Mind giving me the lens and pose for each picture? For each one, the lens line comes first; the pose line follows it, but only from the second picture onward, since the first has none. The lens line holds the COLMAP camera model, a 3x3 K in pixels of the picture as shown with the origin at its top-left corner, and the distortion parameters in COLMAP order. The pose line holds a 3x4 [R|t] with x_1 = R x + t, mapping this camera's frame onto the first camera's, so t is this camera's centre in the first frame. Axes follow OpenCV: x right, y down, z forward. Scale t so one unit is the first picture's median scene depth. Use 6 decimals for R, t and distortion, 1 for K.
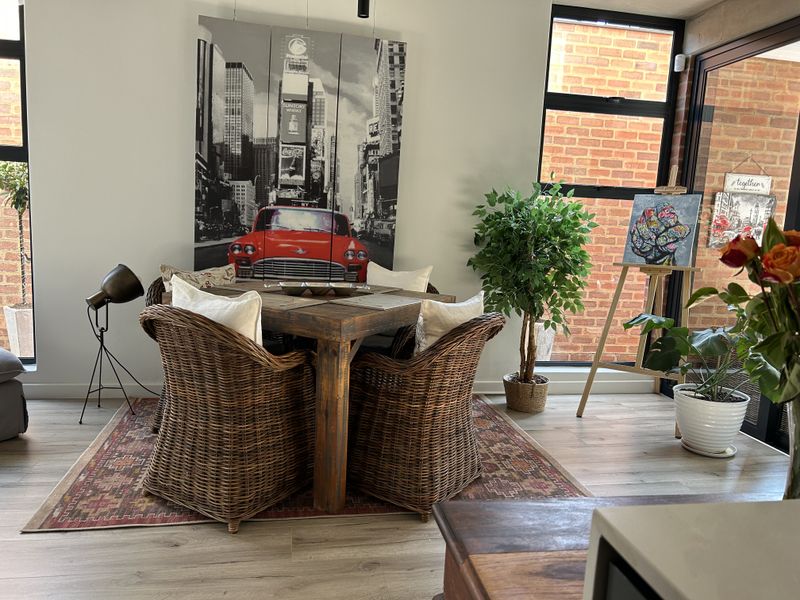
lens RADIAL K [[596.1, 0, 400.0], [0, 596.1, 300.0], [0, 0, 1]] dist [0.059158, -0.063867]
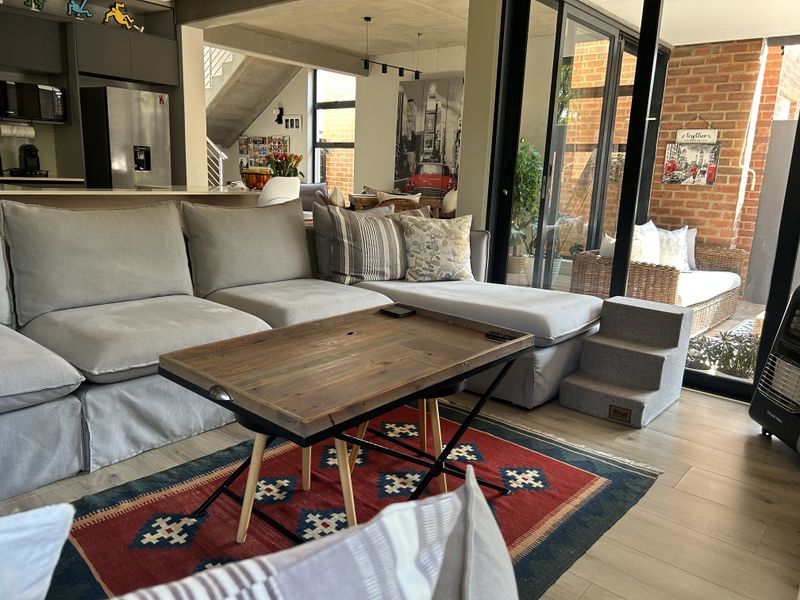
lens RADIAL K [[596.1, 0, 400.0], [0, 596.1, 300.0], [0, 0, 1]] dist [0.059158, -0.063867]
pose [[0.636261, 0.136918, -0.759227, 1.445963], [-0.126924, 0.989293, 0.072042, 0.188207], [0.760962, 0.050527, 0.646827, -0.436947]]
